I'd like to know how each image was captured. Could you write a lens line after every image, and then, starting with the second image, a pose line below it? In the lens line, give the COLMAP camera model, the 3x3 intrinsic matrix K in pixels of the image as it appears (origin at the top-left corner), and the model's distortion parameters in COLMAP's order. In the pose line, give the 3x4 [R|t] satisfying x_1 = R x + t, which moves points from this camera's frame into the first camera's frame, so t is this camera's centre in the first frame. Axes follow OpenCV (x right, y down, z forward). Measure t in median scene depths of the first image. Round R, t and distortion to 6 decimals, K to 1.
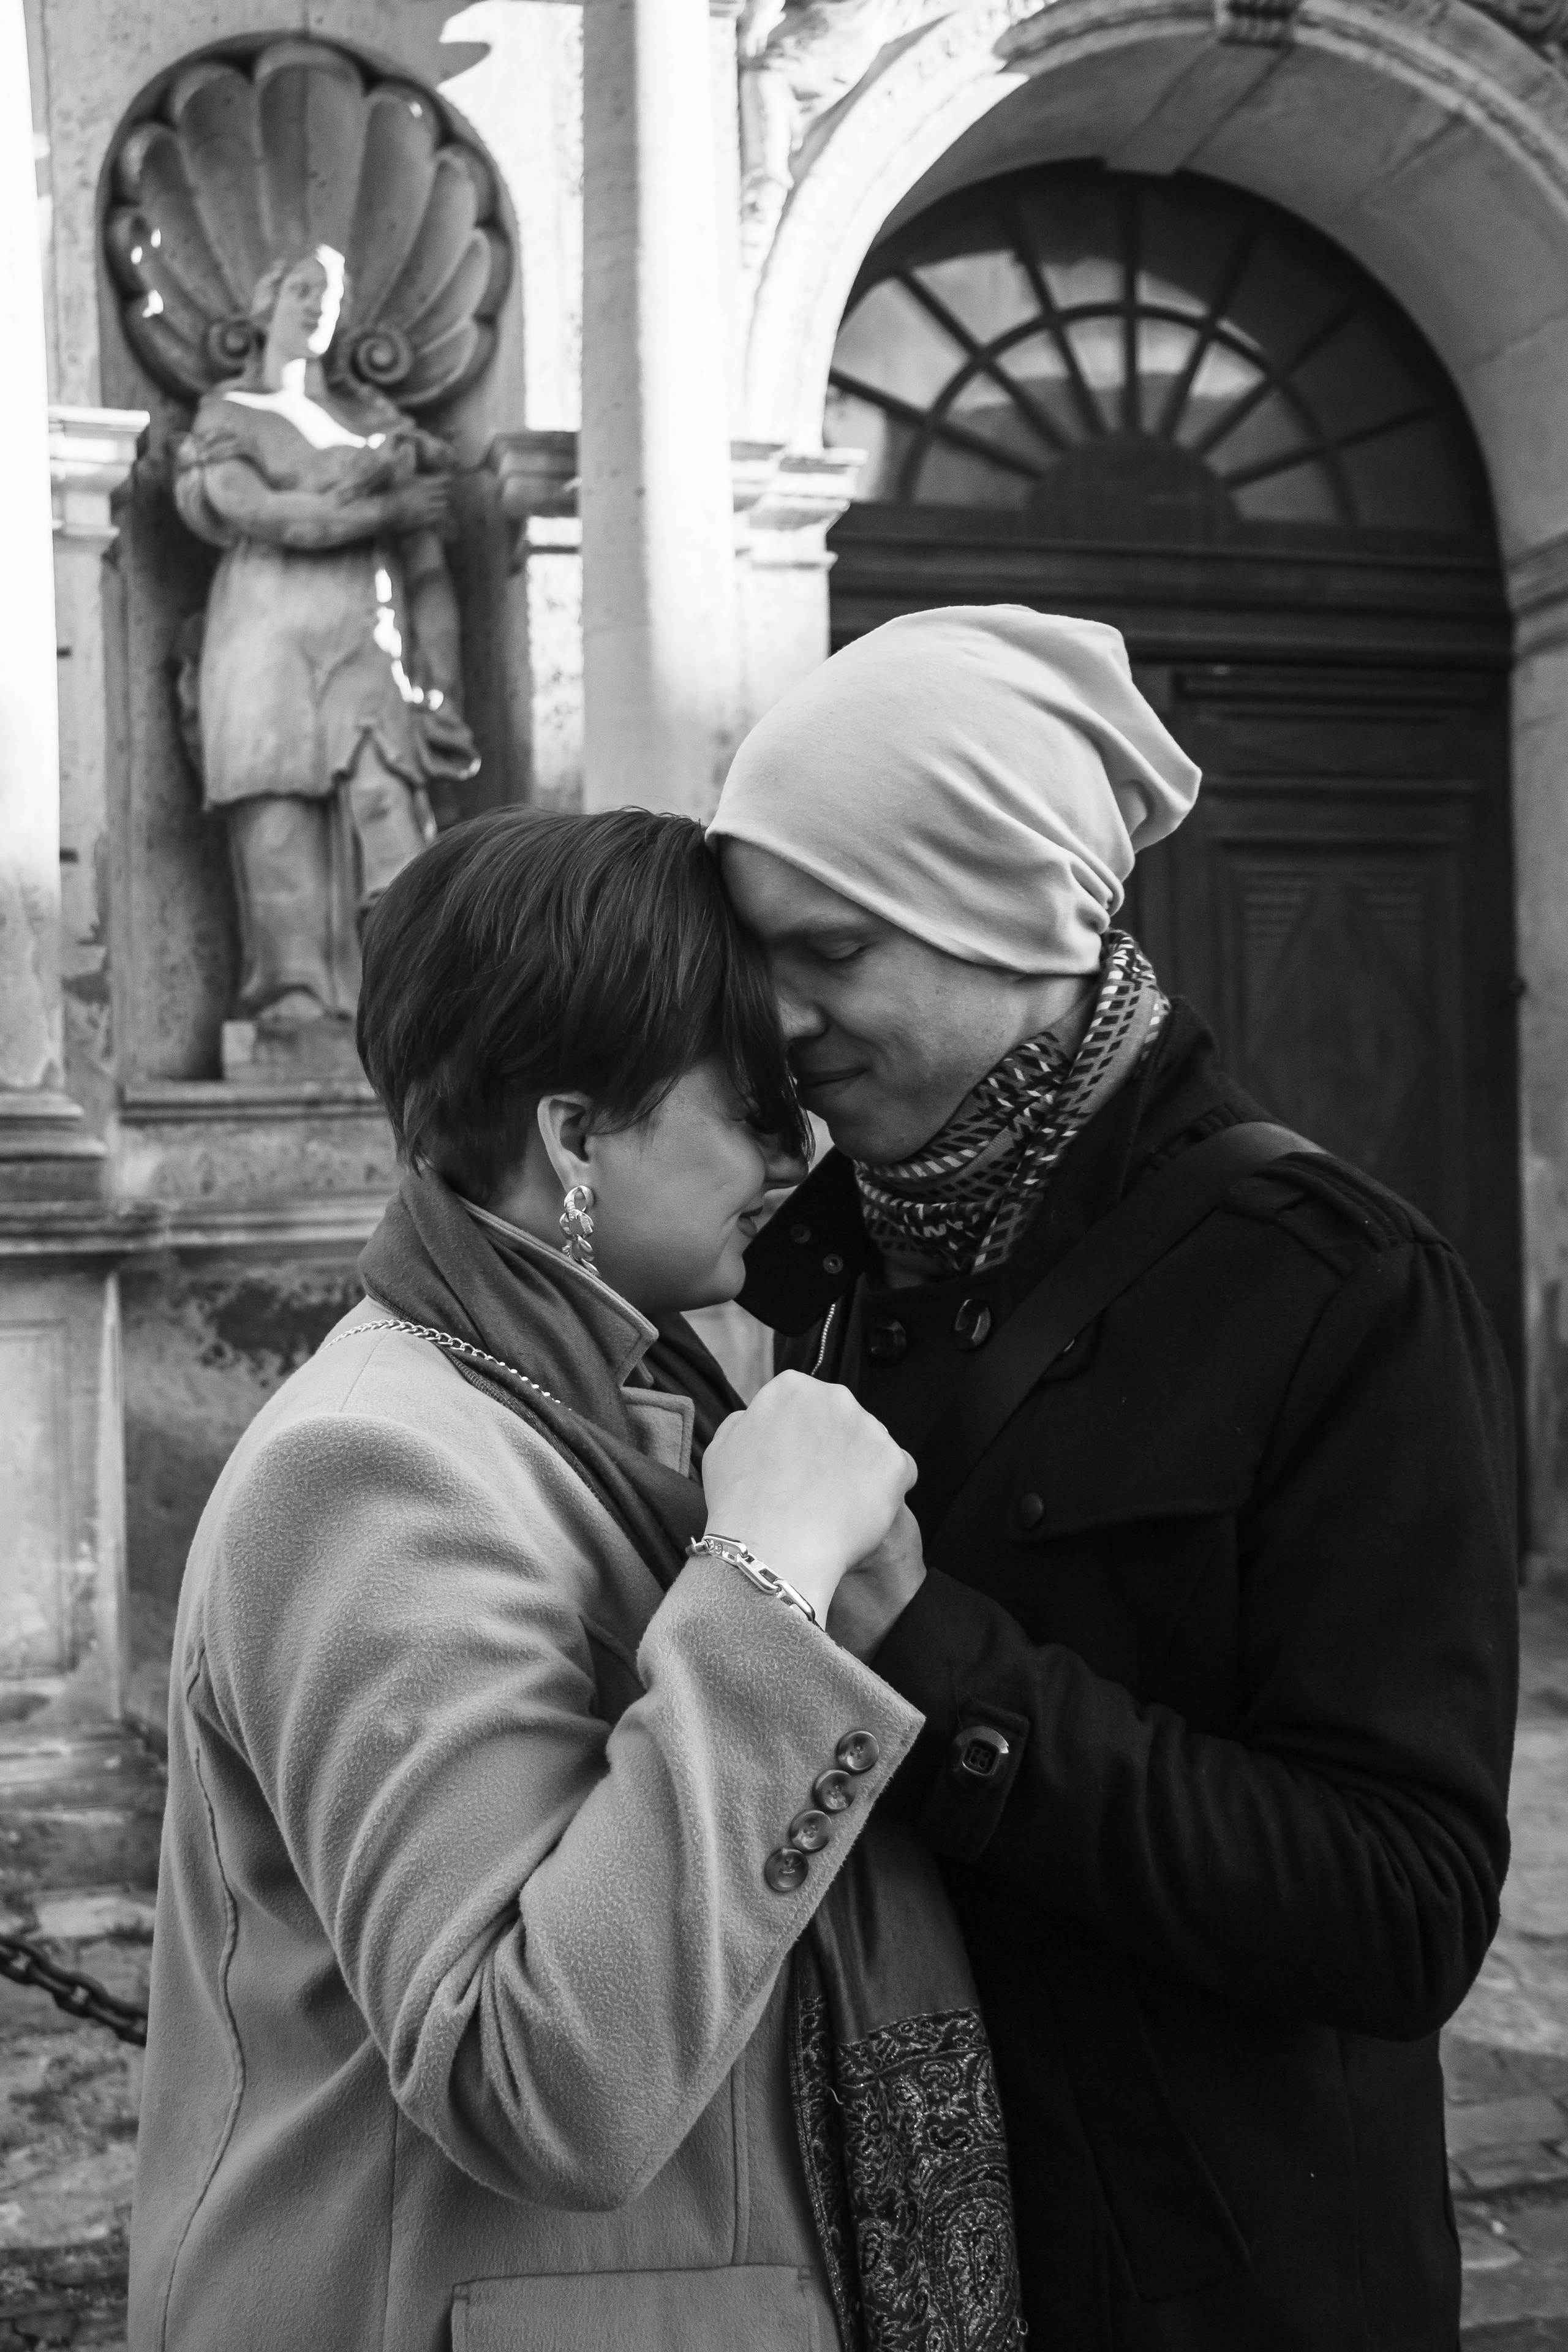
lens RADIAL K [[2398.0, 0, 784.0], [0, 2398.0, 1176.0], [0, 0, 1]] dist [-0.103160, 0.232721]
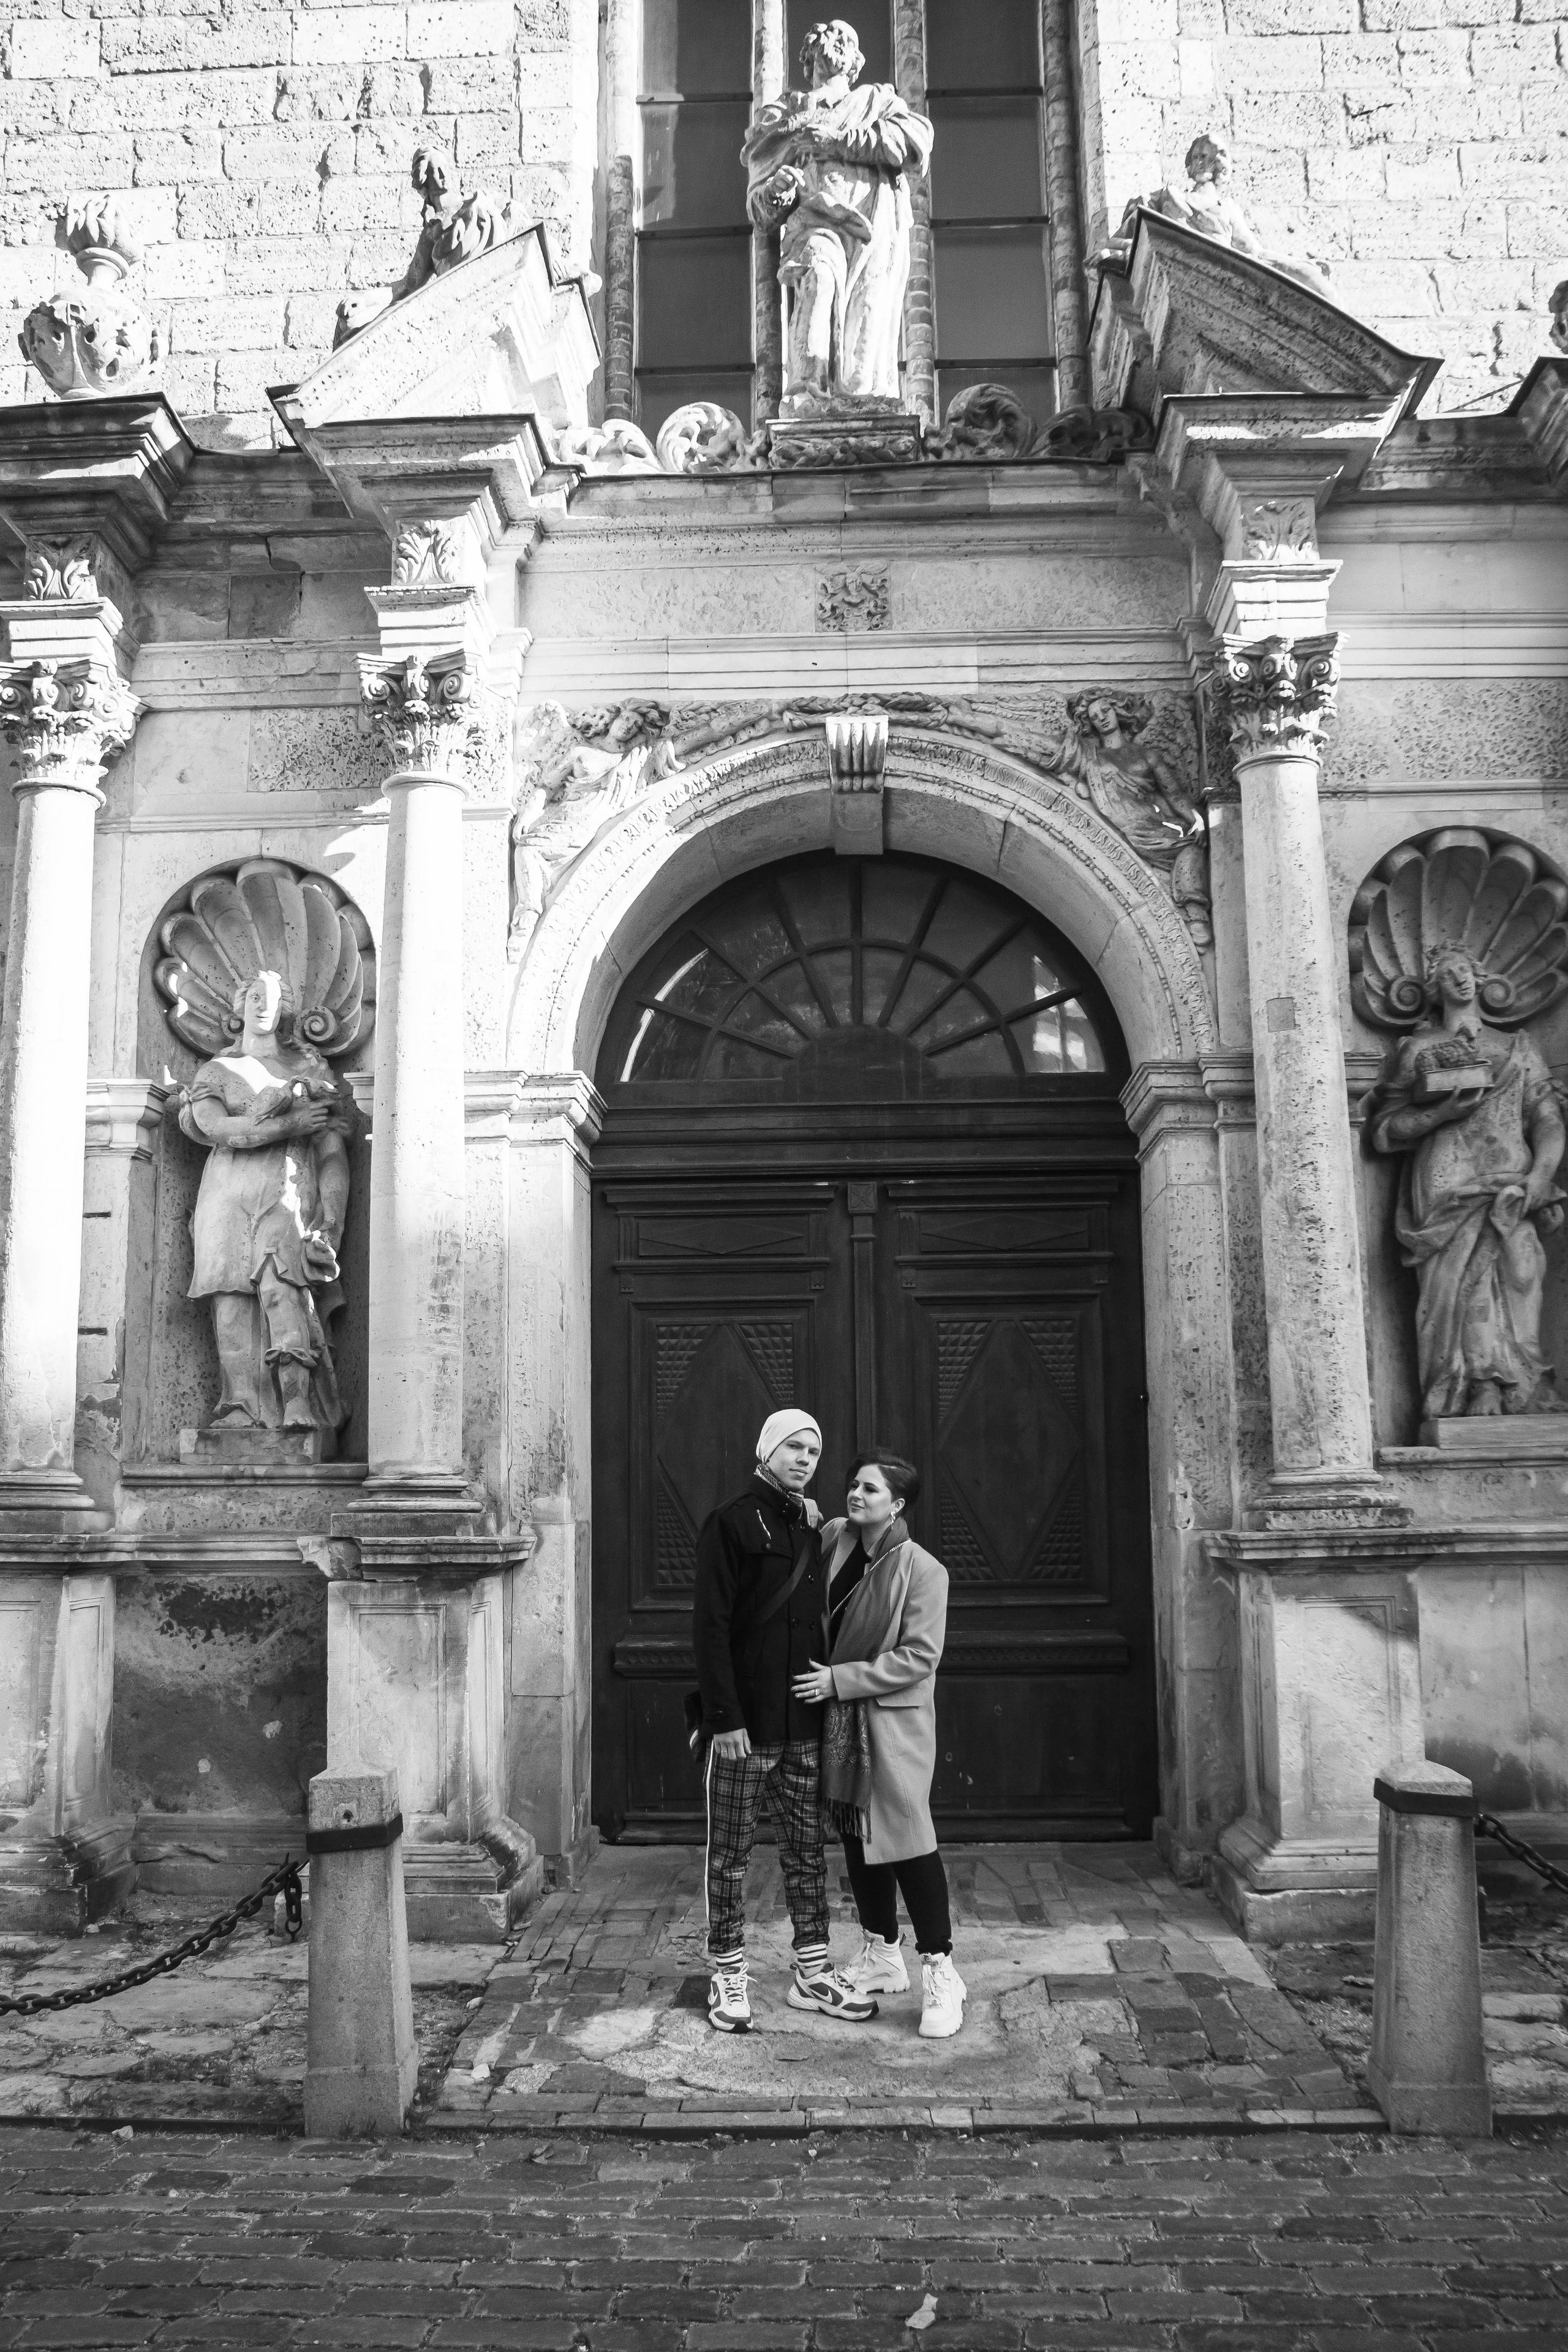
lens RADIAL K [[2065.9, 0, 784.0], [0, 2065.9, 1176.0], [0, 0, 1]] dist [-0.180447, 0.234263]
pose [[0.960229, -0.029994, -0.277600, 0.568701], [-0.014581, 0.987470, -0.157130, -0.020707], [0.278834, 0.154928, 0.947760, -0.269379]]
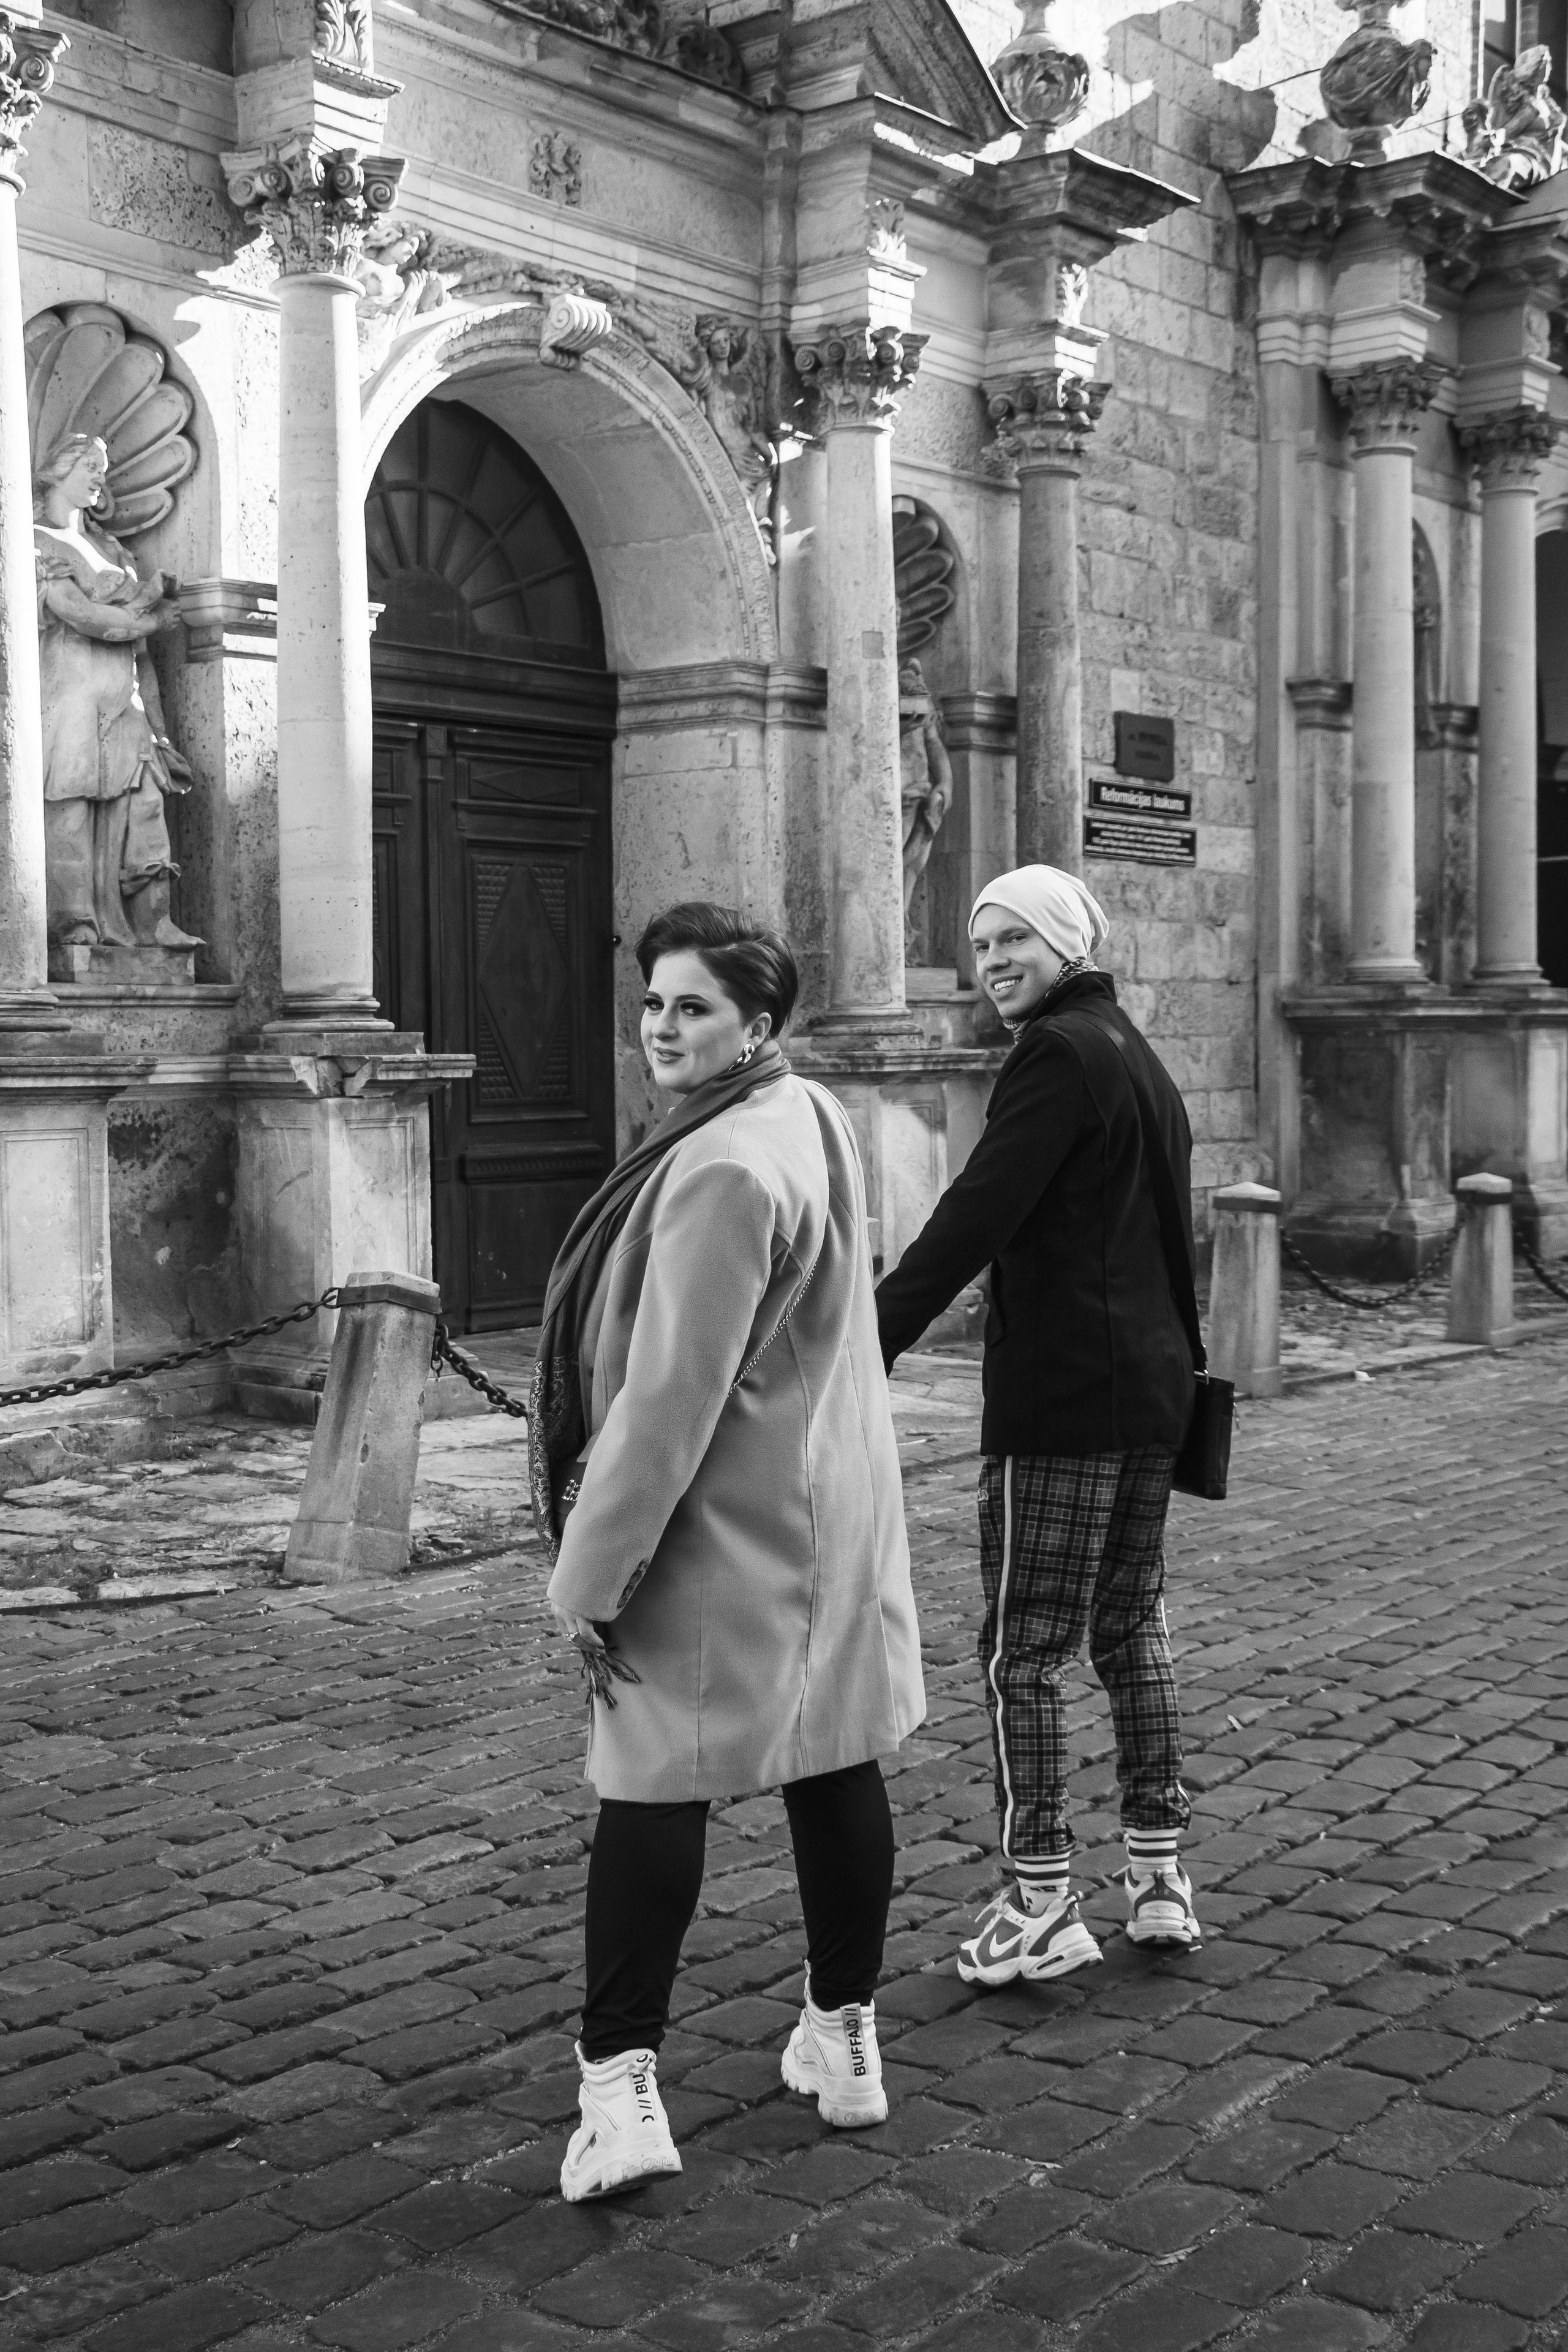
lens RADIAL K [[2809.5, 0, 776.5], [0, 2809.5, 1214.0], [0, 0, 1]] dist [-0.075379, 0.363152]
pose [[0.796904, -0.020329, 0.603764, -0.957780], [-0.006432, 0.999091, 0.042130, 0.030938], [-0.604072, -0.037457, 0.796049, -0.732284]]
